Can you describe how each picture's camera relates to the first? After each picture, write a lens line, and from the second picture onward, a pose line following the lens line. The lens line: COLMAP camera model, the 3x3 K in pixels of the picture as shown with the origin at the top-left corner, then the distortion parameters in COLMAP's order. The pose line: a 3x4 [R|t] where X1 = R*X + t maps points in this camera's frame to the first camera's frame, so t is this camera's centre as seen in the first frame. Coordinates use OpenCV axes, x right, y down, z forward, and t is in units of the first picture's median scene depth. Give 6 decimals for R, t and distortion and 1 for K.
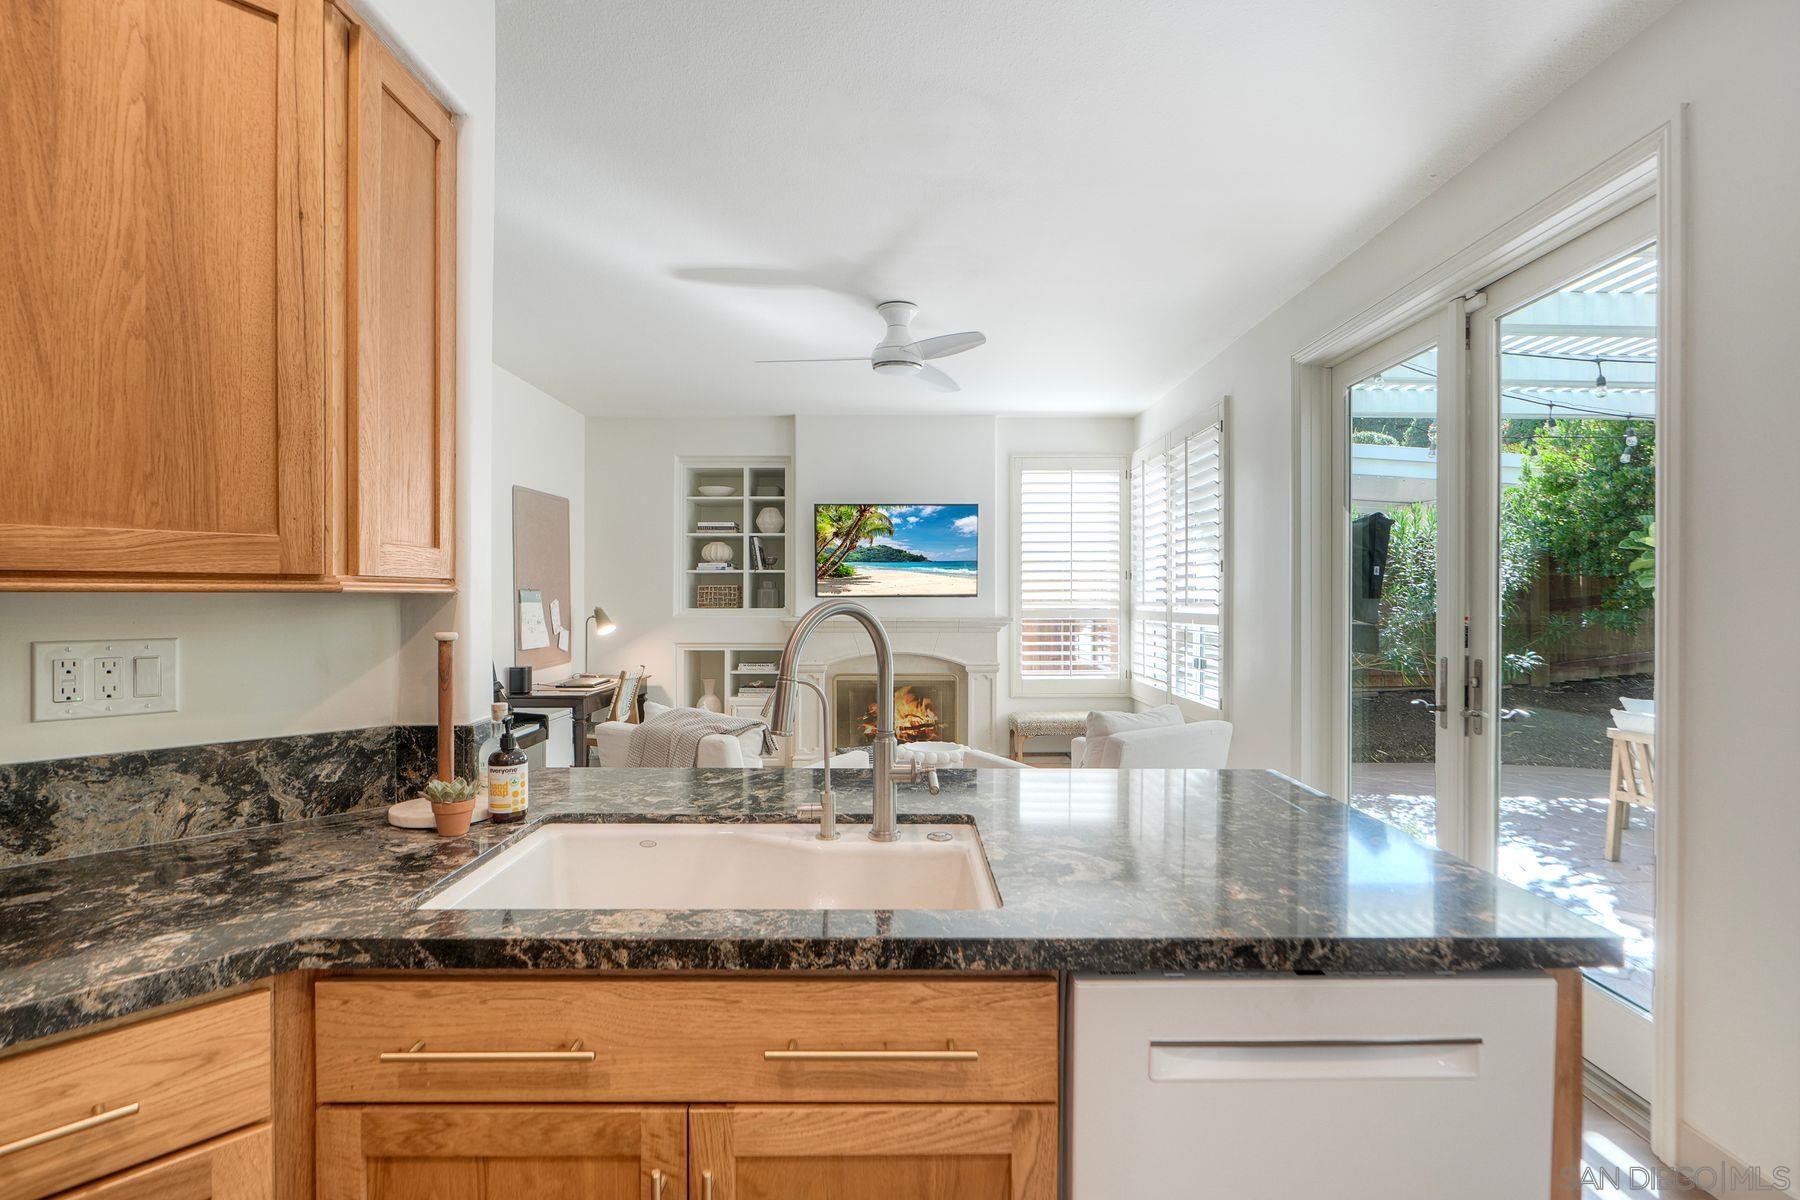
lens RADIAL K [[816.6, 0, 904.6], [0, 816.6, 603.1], [0, 0, 1]] dist [-0.005160, 0.001412]
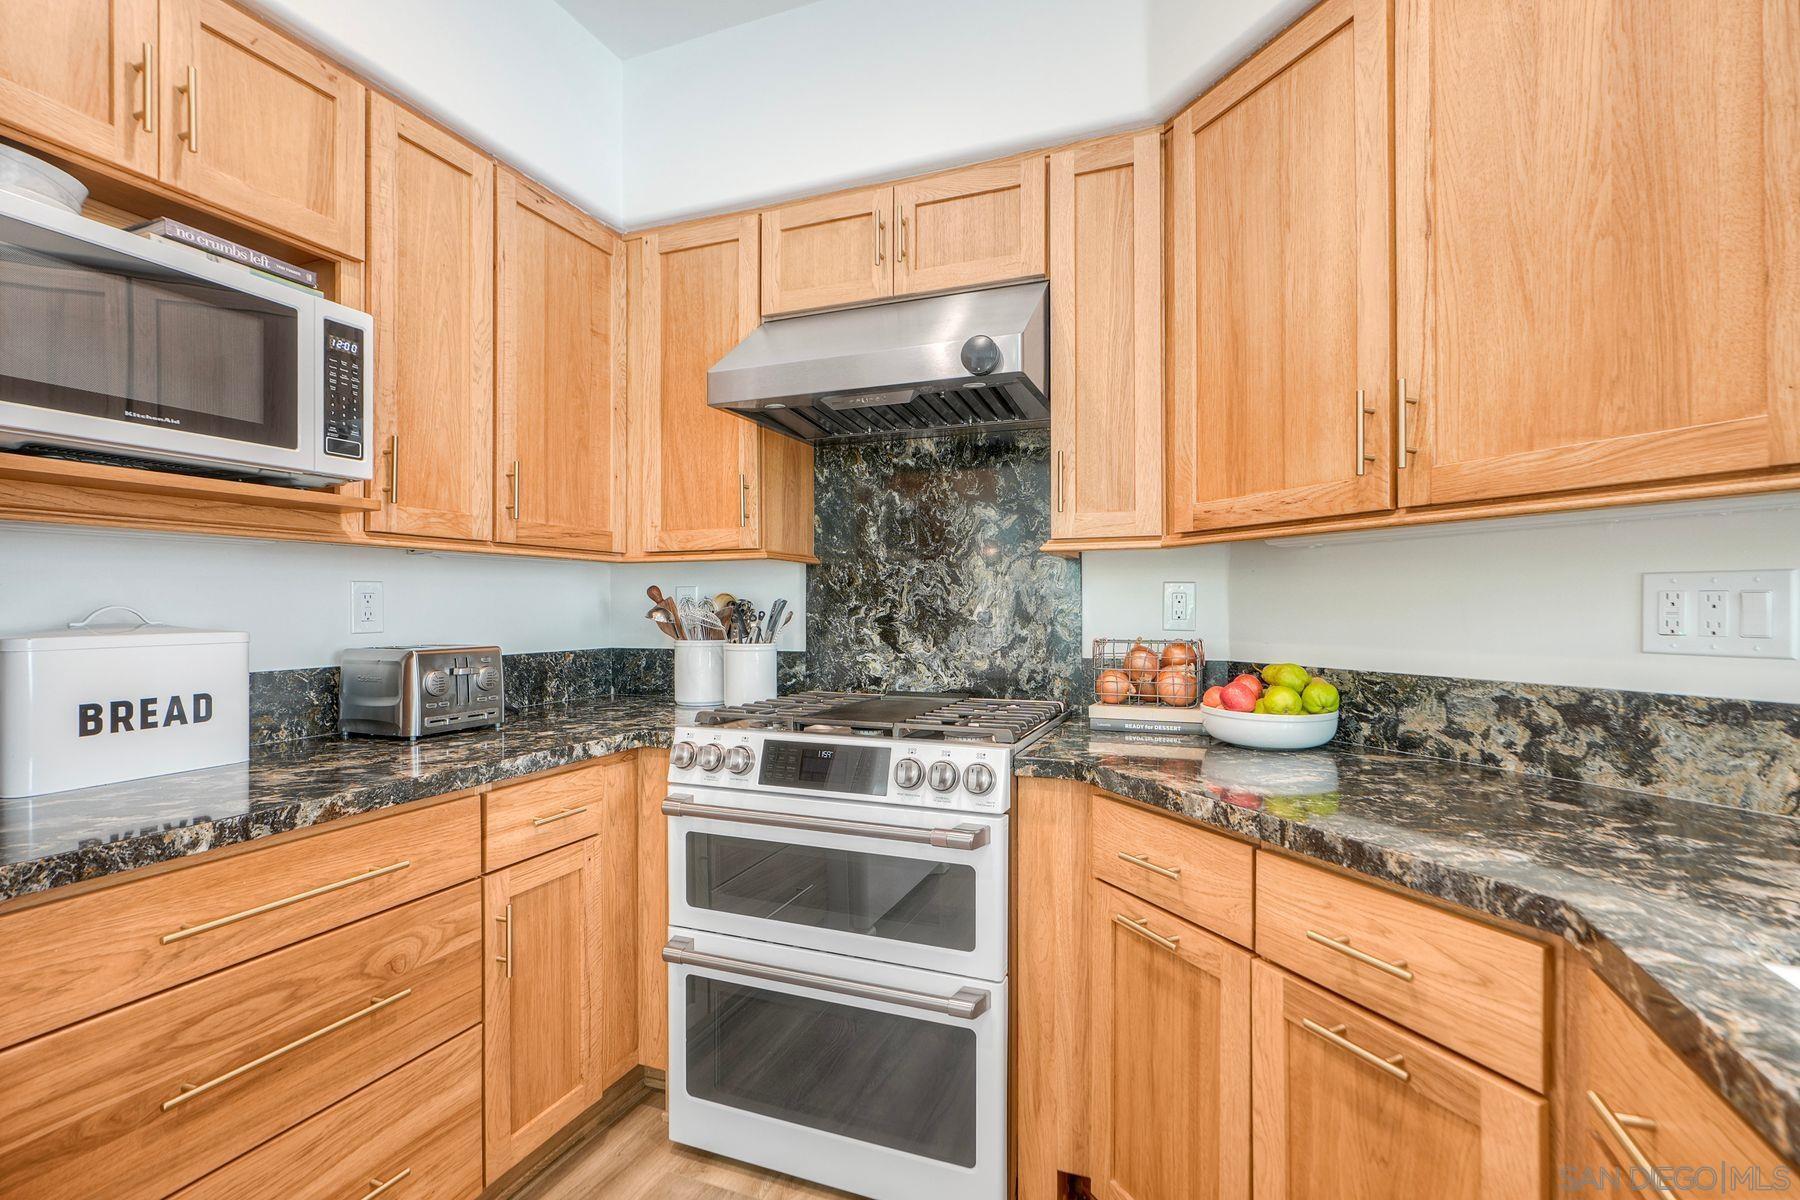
lens RADIAL K [[816.6, 0, 905.5], [0, 816.6, 597.8], [0, 0, 1]] dist [-0.005160, 0.001412]
pose [[-0.366892, -0.005952, -0.930245, 0.222805], [-0.003507, 0.999981, -0.005015, 0.096614], [0.930257, 0.001423, -0.366906, 0.579266]]
